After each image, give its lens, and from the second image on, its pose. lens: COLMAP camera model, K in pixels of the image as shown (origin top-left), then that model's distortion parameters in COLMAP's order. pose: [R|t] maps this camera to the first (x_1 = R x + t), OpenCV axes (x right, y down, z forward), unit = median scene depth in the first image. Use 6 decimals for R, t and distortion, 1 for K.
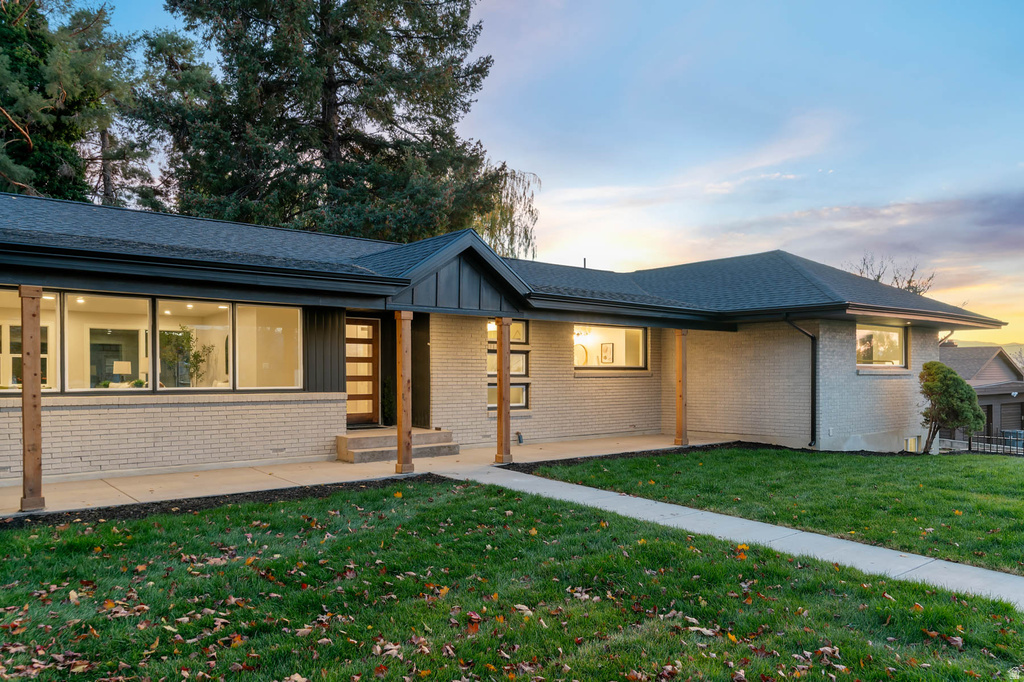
lens RADIAL K [[727.6, 0, 514.6], [0, 727.6, 362.7], [0, 0, 1]] dist [0.004484, 0.003489]
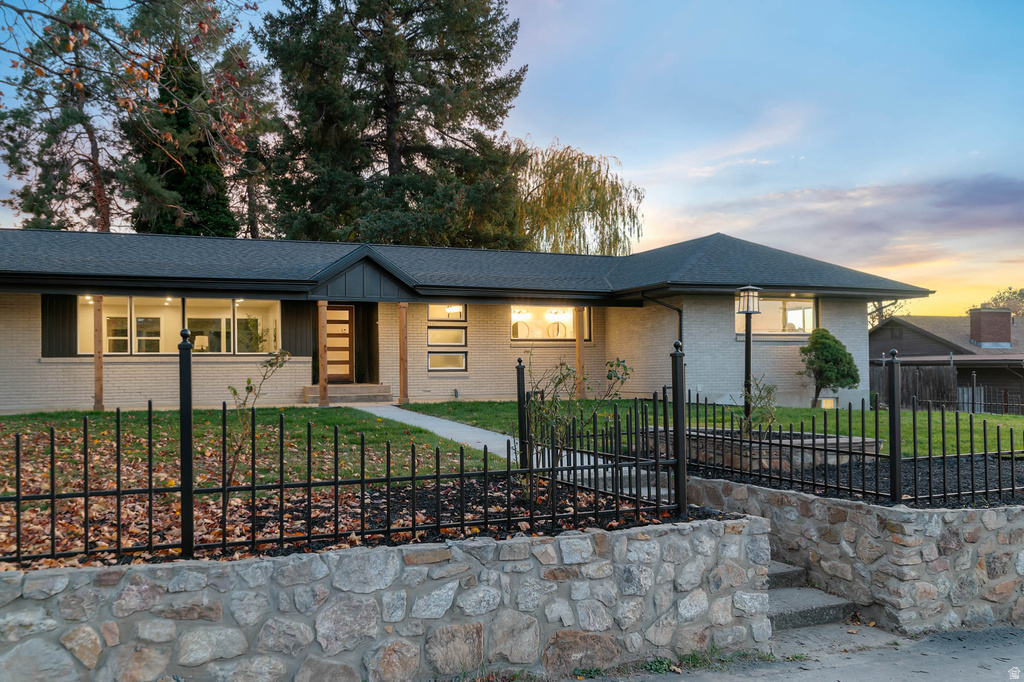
lens RADIAL K [[870.1, 0, 512.6], [0, 870.1, 344.4], [0, 0, 1]] dist [-0.005209, -0.003572]
pose [[0.957092, -0.016211, -0.289331, 0.468750], [0.013235, 0.999838, -0.012238, 0.030291], [0.289482, 0.007884, 0.957151, -0.392625]]
